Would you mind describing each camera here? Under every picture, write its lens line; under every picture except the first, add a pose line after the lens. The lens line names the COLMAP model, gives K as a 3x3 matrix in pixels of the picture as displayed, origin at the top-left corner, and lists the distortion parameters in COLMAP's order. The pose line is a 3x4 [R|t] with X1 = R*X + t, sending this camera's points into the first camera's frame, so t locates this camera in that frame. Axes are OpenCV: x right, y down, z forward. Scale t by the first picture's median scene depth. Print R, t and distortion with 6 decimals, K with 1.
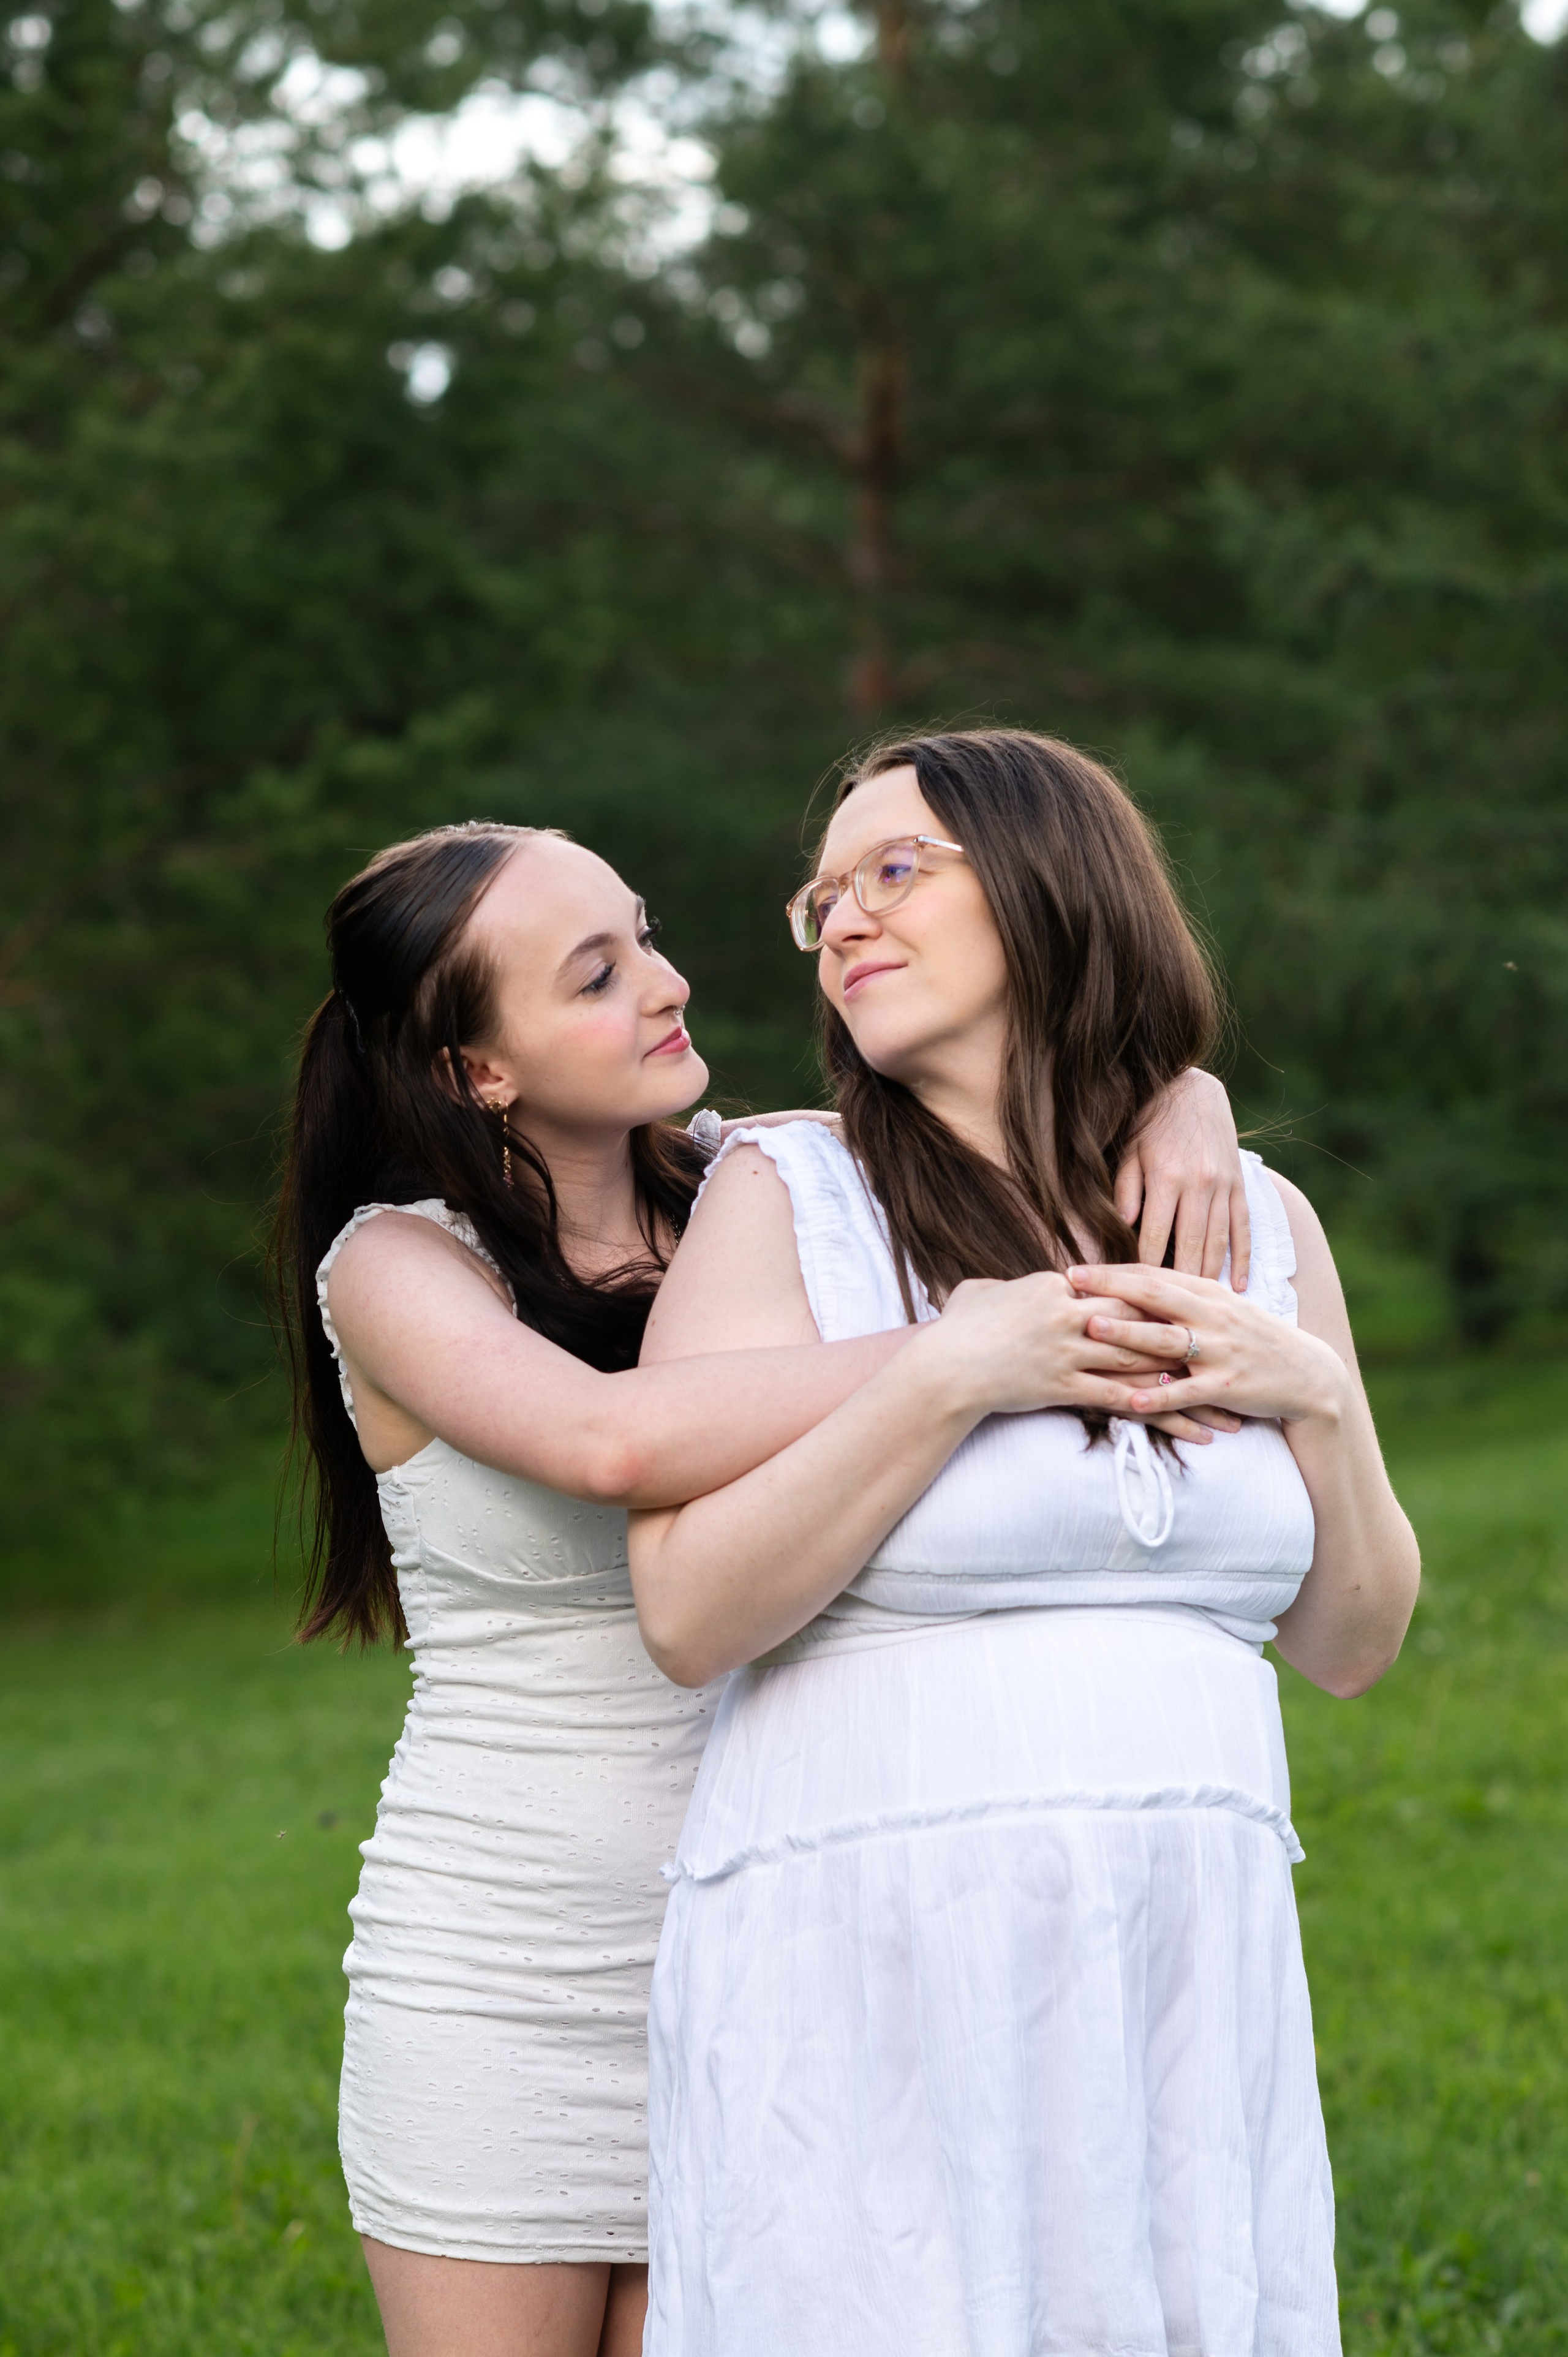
lens RADIAL K [[6710.7, 0, 784.0], [0, 6710.7, 1178.5], [0, 0, 1]] dist [-0.083196, -0.587783]
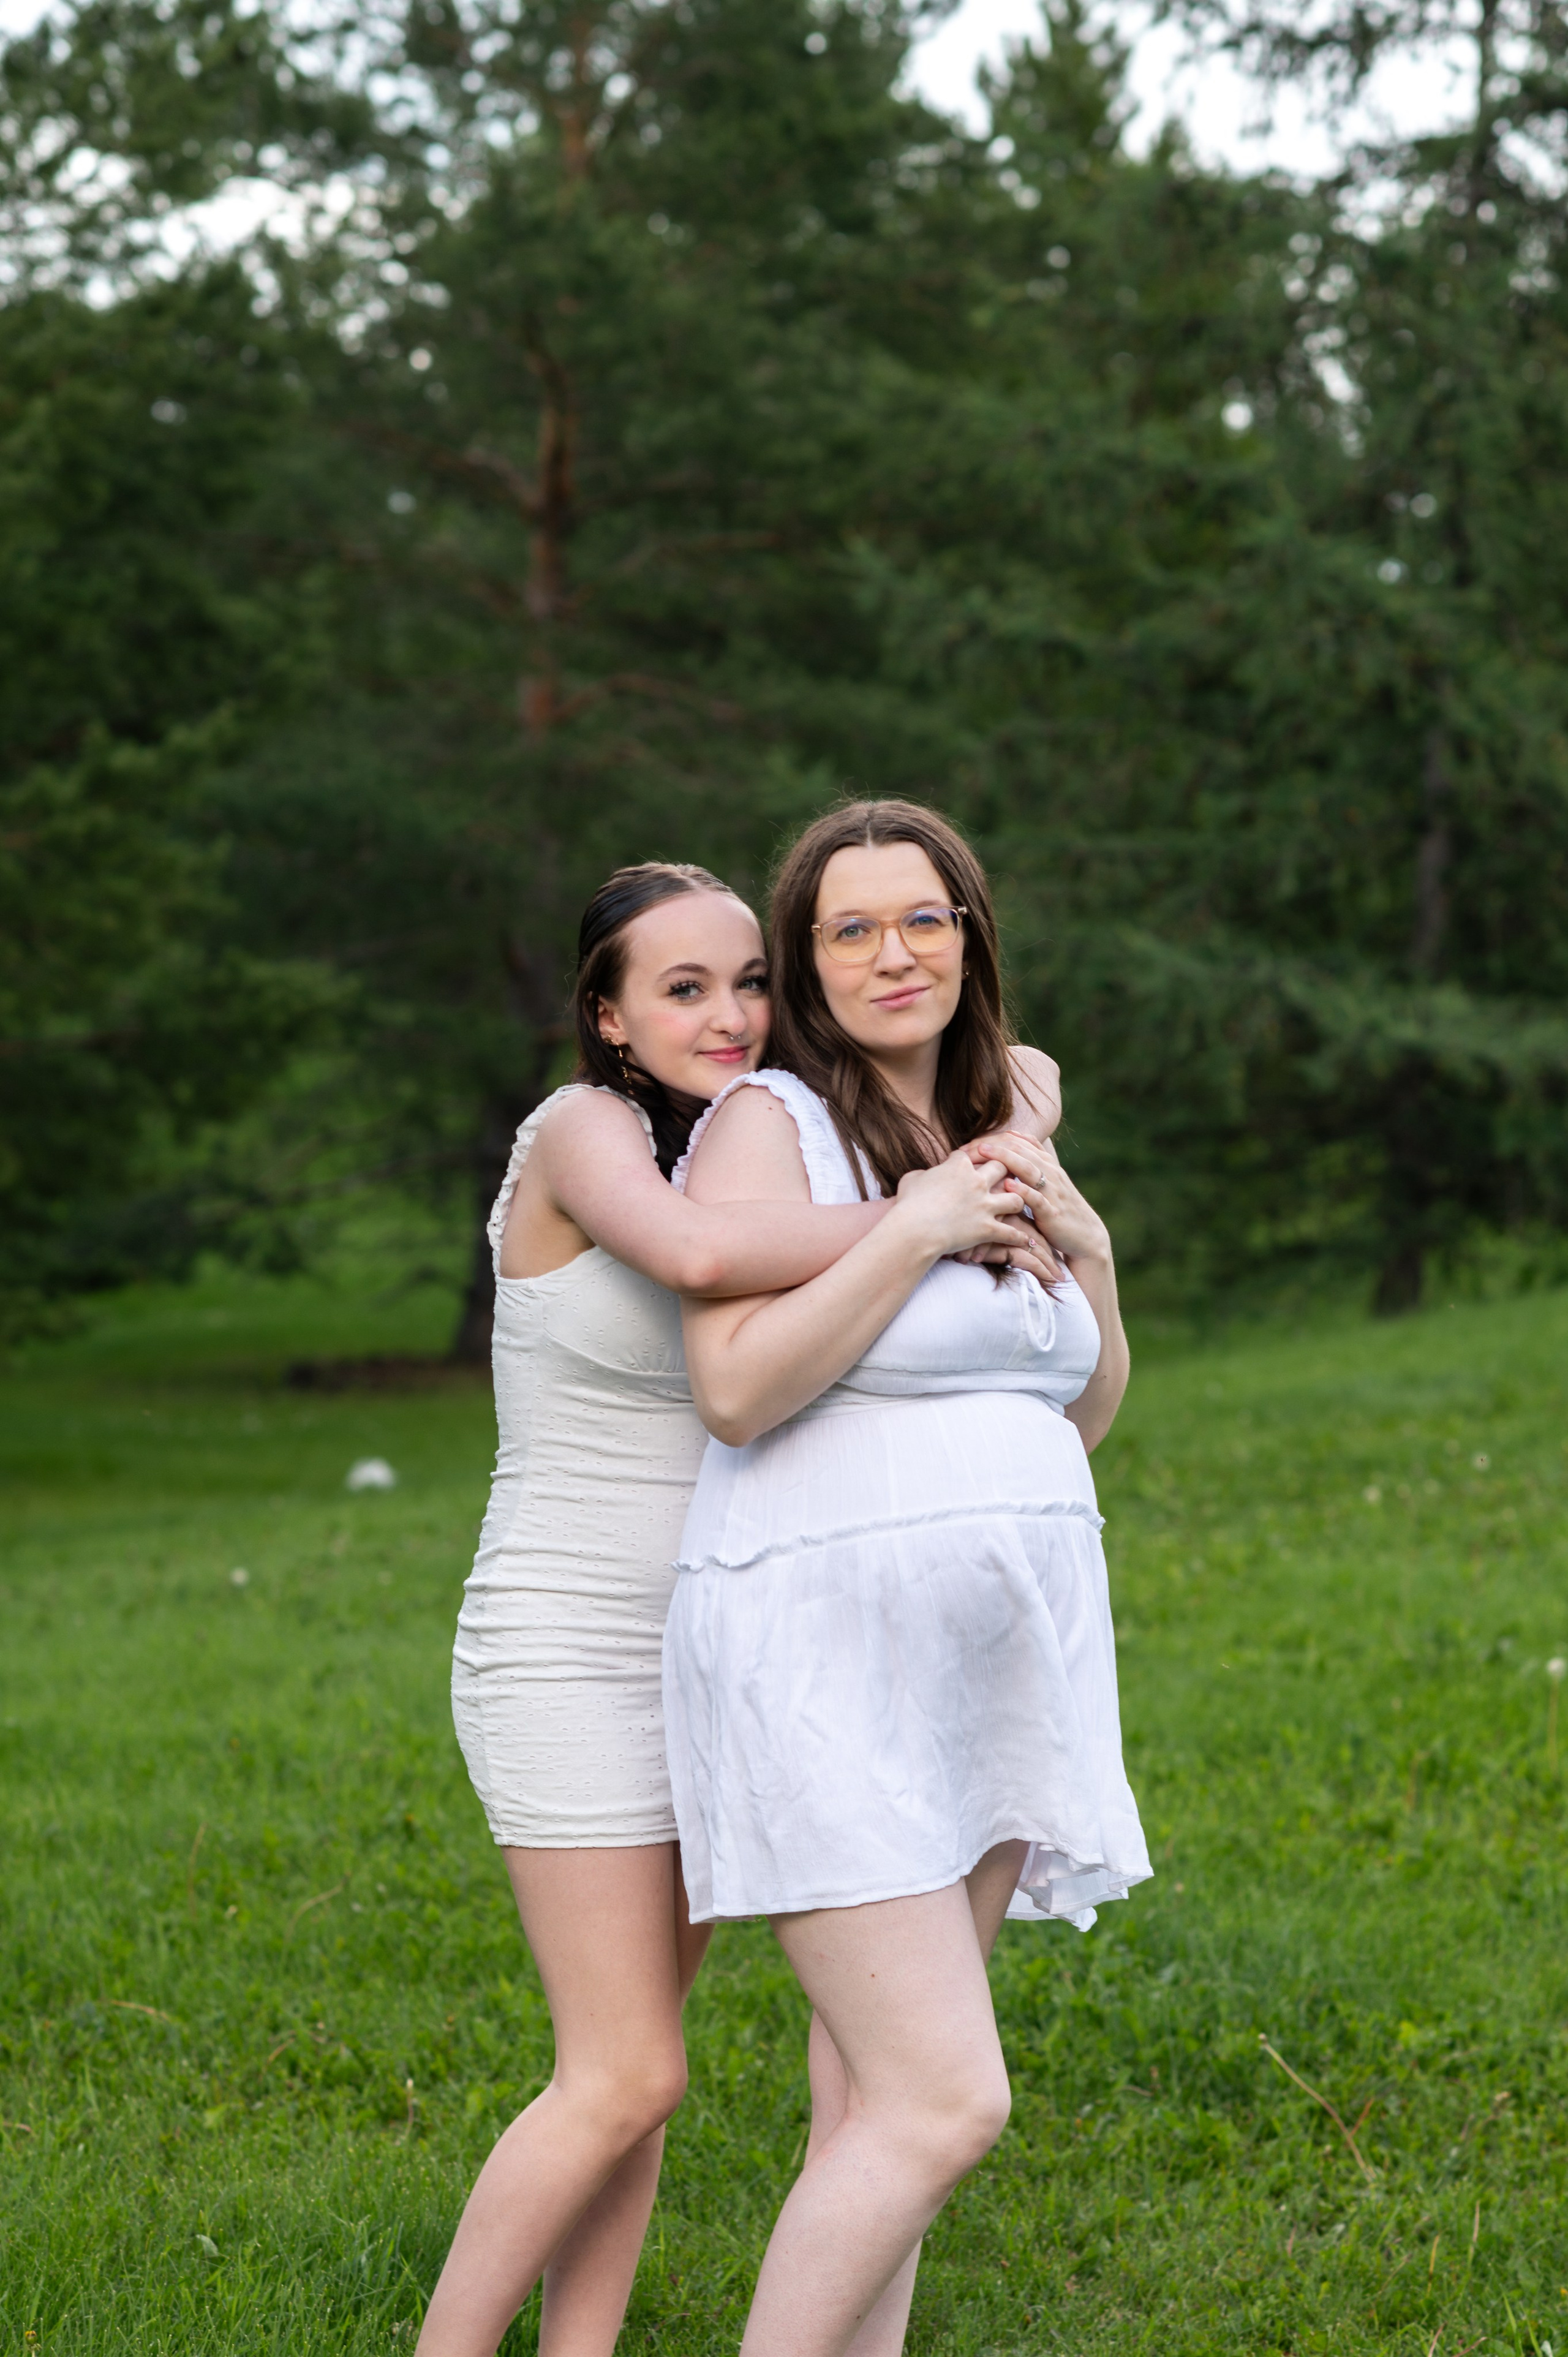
lens RADIAL K [[6710.7, 0, 784.0], [0, 6710.7, 1178.5], [0, 0, 1]] dist [-0.083196, -0.587783]
pose [[0.996217, 0.032274, 0.080680, -0.038091], [-0.032557, 0.999467, 0.002197, 0.003724], [-0.080566, -0.004815, 0.996738, -0.156346]]
